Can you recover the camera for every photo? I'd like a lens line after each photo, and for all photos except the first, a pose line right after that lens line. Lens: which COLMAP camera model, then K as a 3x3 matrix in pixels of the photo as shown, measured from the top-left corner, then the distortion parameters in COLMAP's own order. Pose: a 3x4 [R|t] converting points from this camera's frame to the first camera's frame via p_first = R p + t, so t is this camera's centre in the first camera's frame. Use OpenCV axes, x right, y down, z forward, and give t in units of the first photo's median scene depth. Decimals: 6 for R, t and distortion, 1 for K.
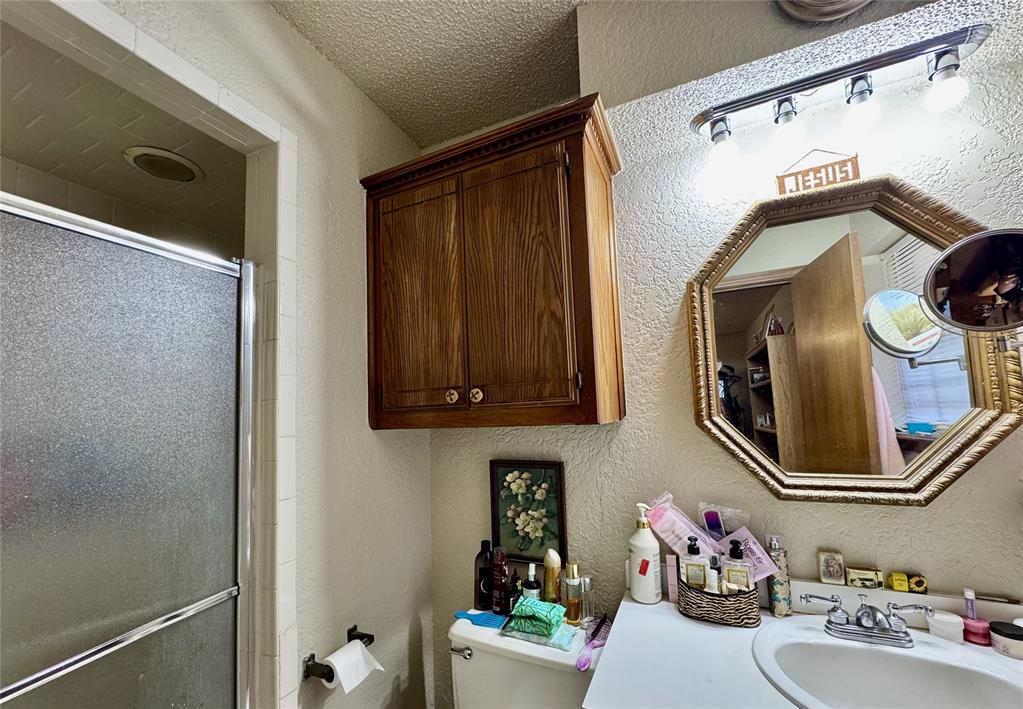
lens RADIAL K [[404.1, 0, 509.1], [0, 404.1, 380.5], [0, 0, 1]] dist [-0.001320, -0.000184]
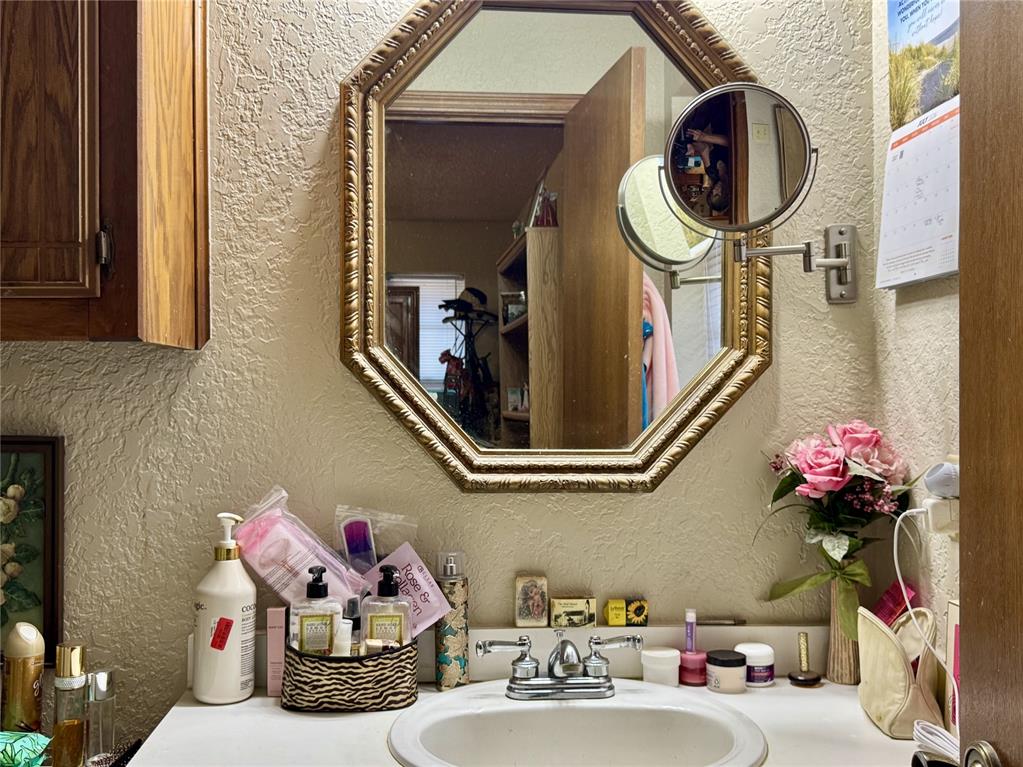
lens RADIAL K [[1043.4, 0, 511.5], [0, 1043.4, 383.5], [0, 0, 1]] dist [0.181832, -0.407088]
pose [[0.873357, 0.039240, 0.485498, -0.009023], [-0.069039, 0.996659, 0.043639, 0.067852], [-0.482164, -0.071630, 0.873148, -0.334752]]
